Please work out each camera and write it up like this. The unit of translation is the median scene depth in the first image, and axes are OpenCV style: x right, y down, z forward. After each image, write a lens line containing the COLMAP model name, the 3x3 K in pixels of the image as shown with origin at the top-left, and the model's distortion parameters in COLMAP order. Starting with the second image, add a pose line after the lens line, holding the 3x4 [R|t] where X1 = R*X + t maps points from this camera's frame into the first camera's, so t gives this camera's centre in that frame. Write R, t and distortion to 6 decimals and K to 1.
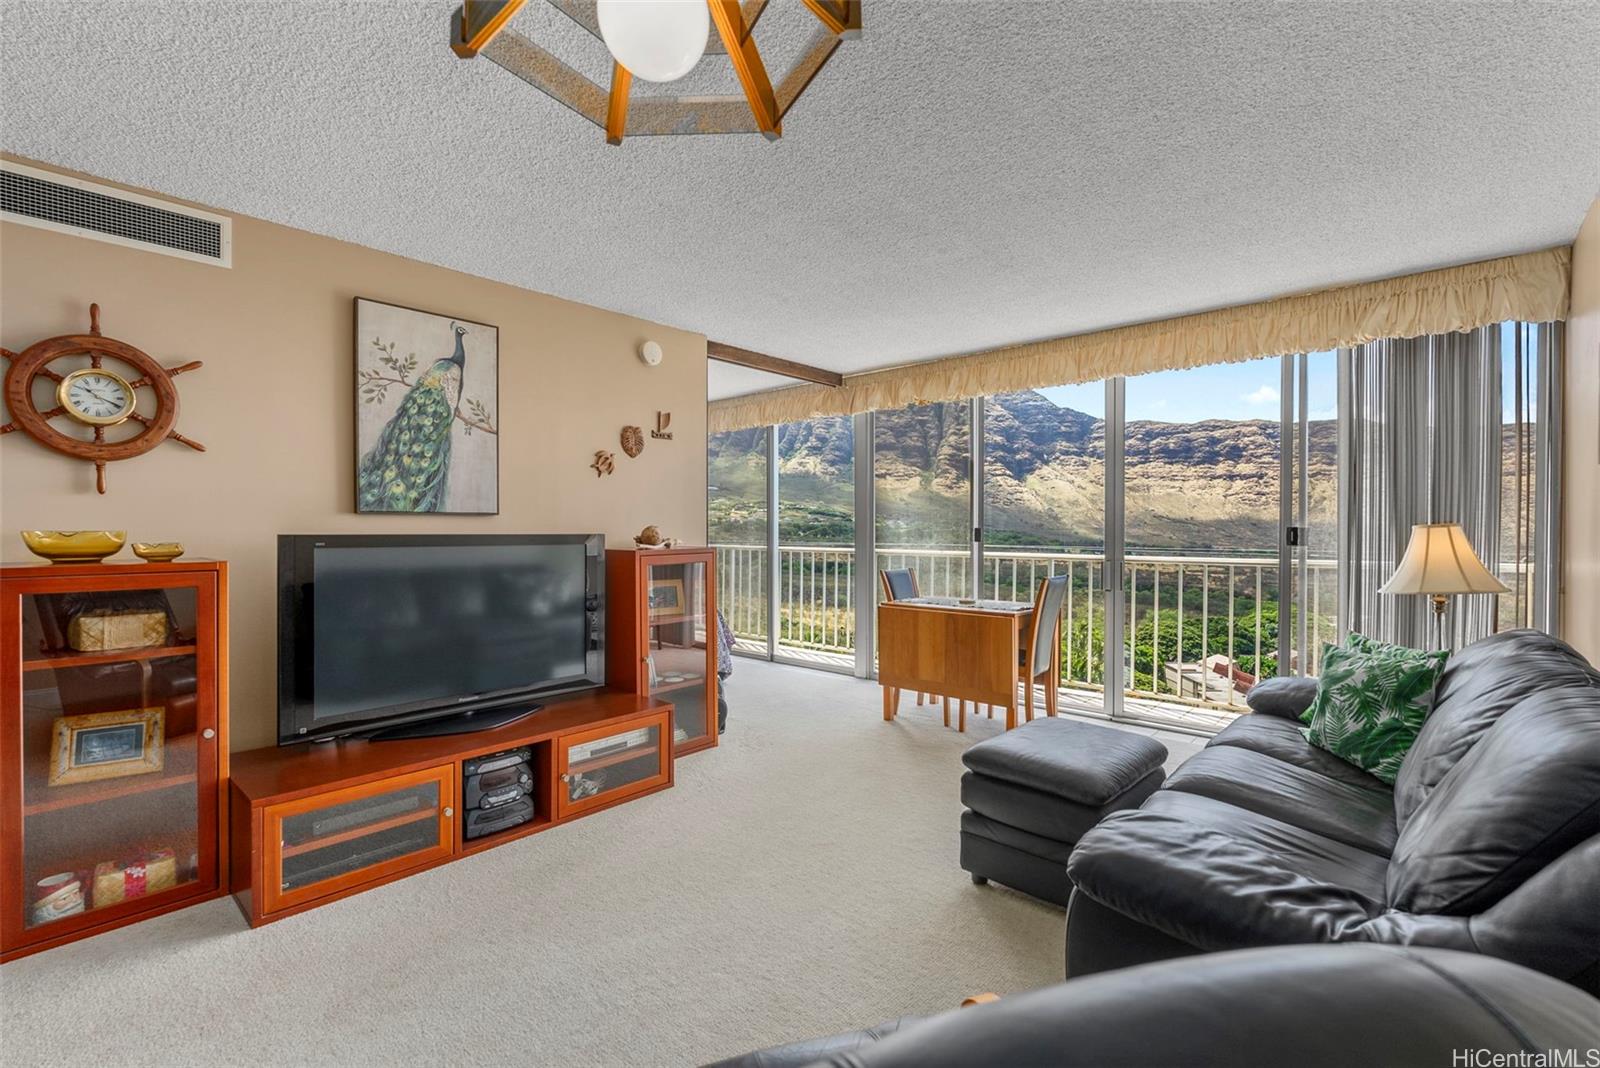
lens RADIAL K [[711.4, 0, 808.1], [0, 711.4, 533.7], [0, 0, 1]] dist [-0.007173, 0.002560]
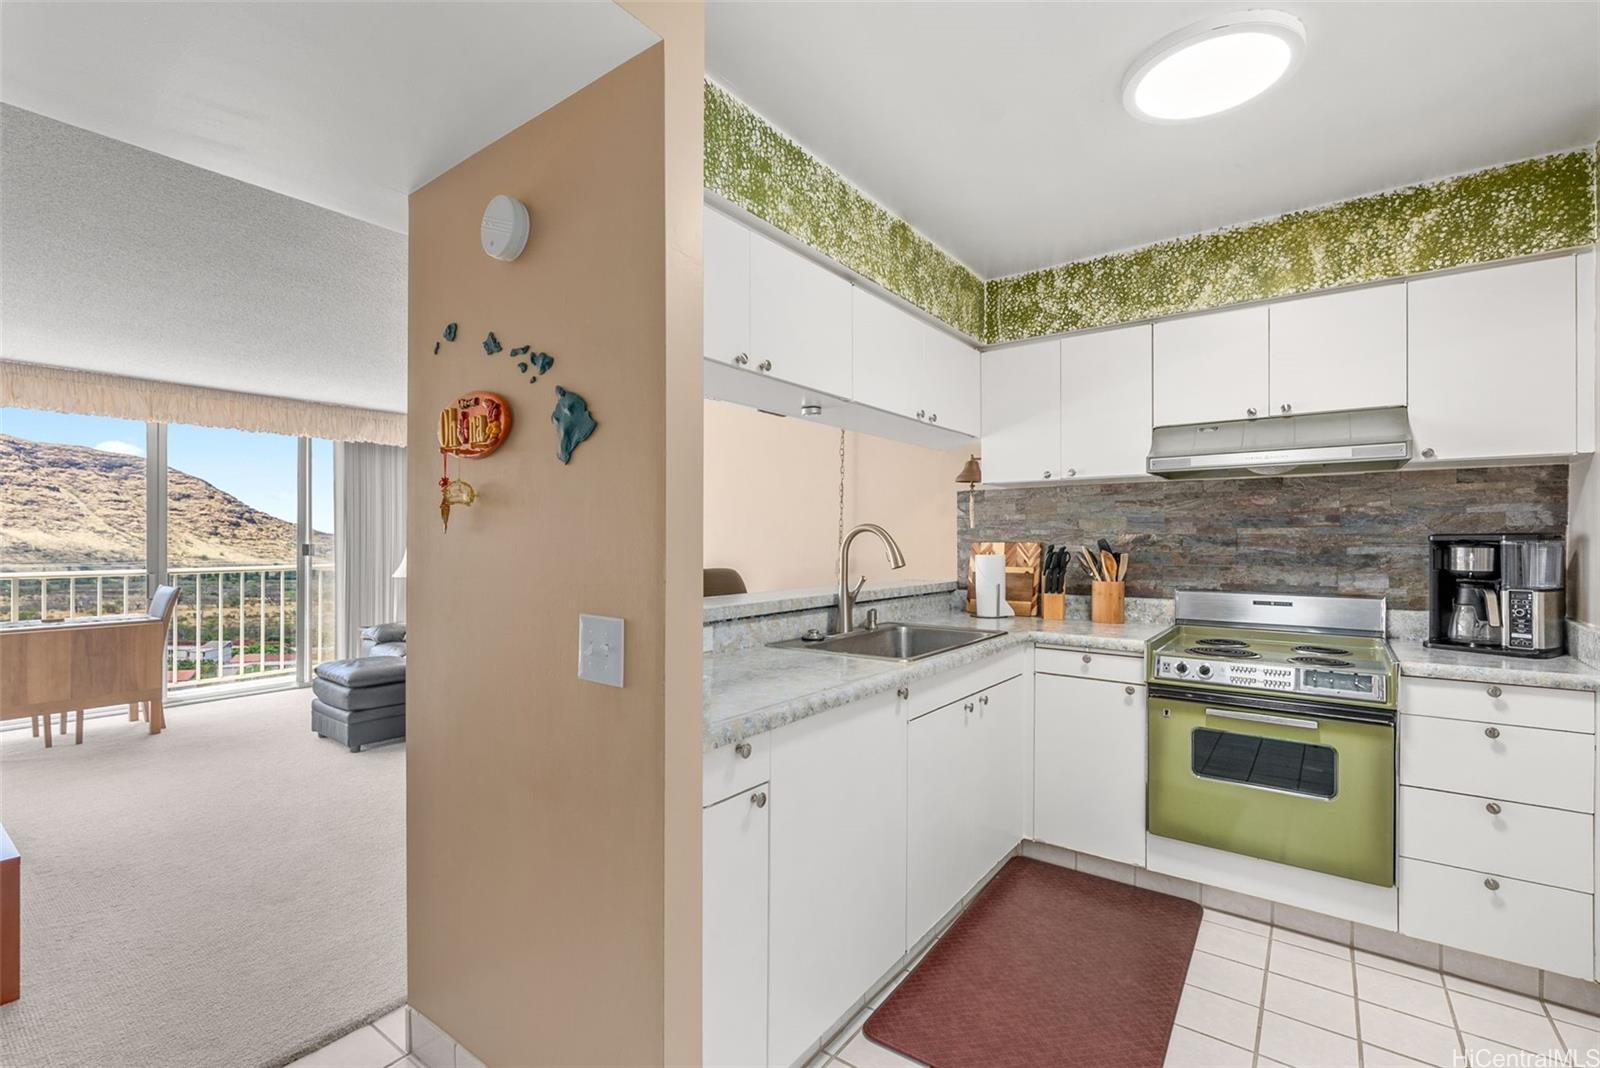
lens RADIAL K [[711.4, 0, 795.4], [0, 711.4, 538.2], [0, 0, 1]] dist [-0.007173, 0.002560]
pose [[-0.079663, 0.001708, 0.996820, -1.081990], [0.008432, 0.999964, -0.001039, -0.012690], [-0.996786, 0.008323, -0.079674, 0.045984]]
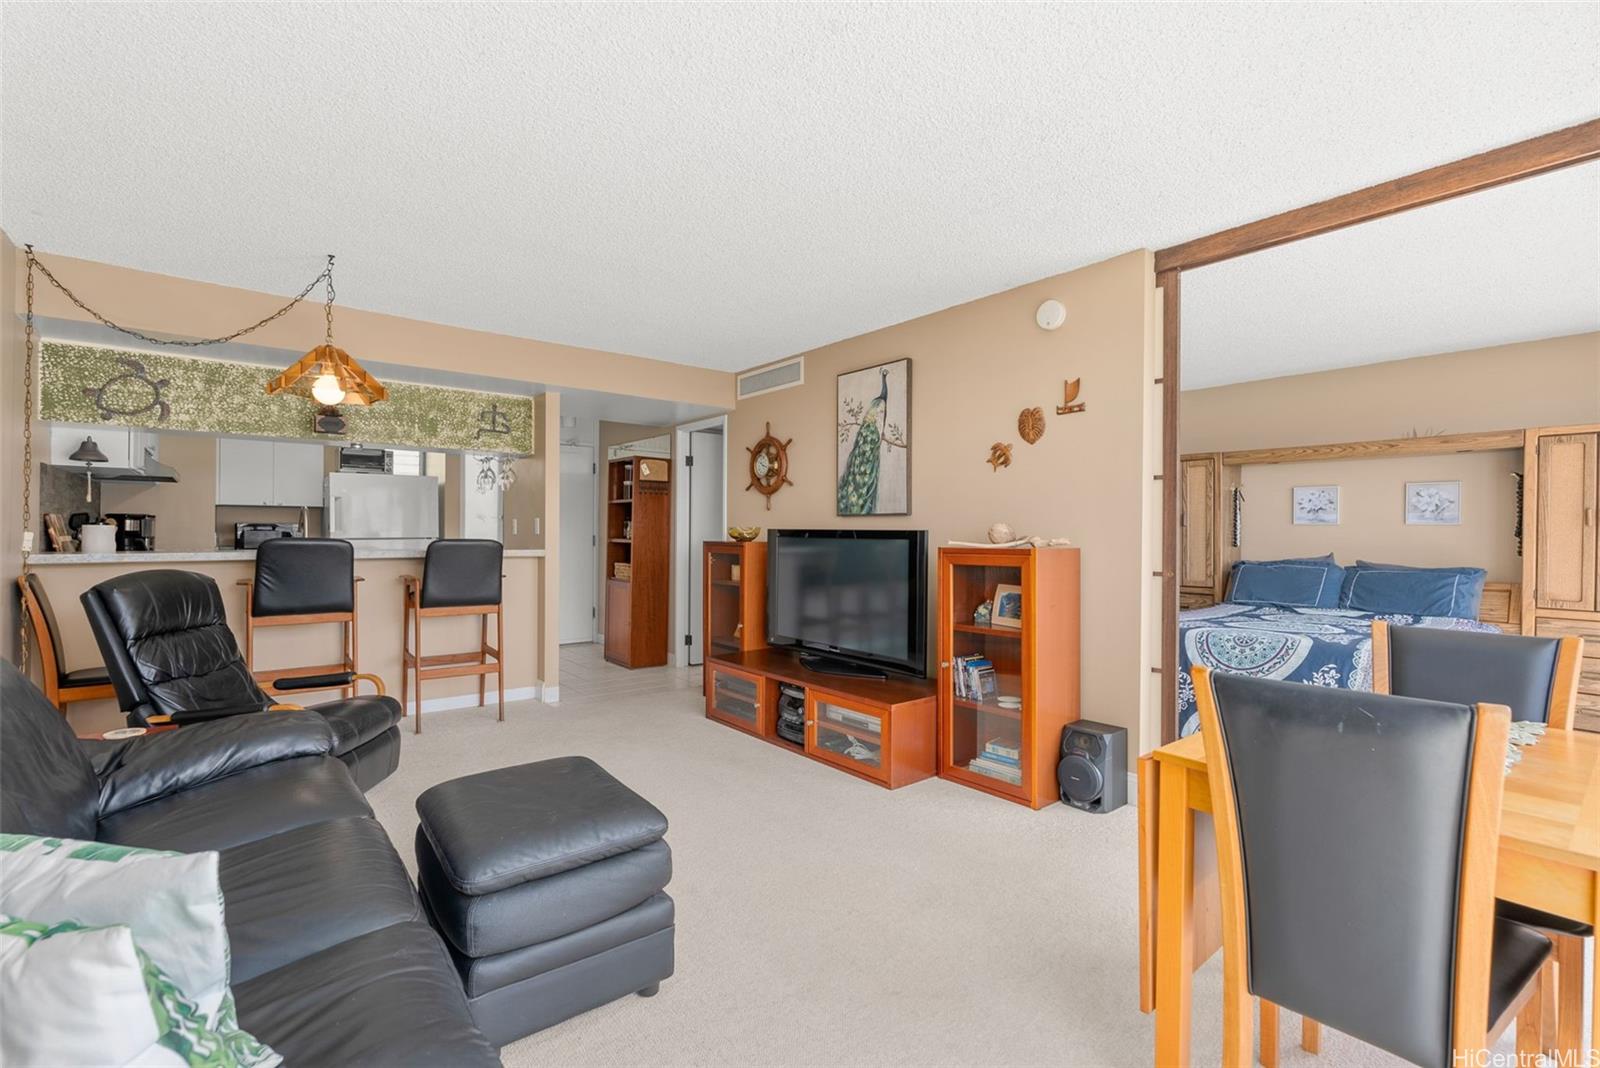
lens RADIAL K [[711.4, 0, 798.1], [0, 711.4, 527.4], [0, 0, 1]] dist [-0.007173, 0.002560]
pose [[-0.156279, -0.008515, -0.987676, 0.753492], [-0.012567, 0.999899, -0.006632, 0.005625], [0.987633, 0.011376, -0.156370, 0.973083]]
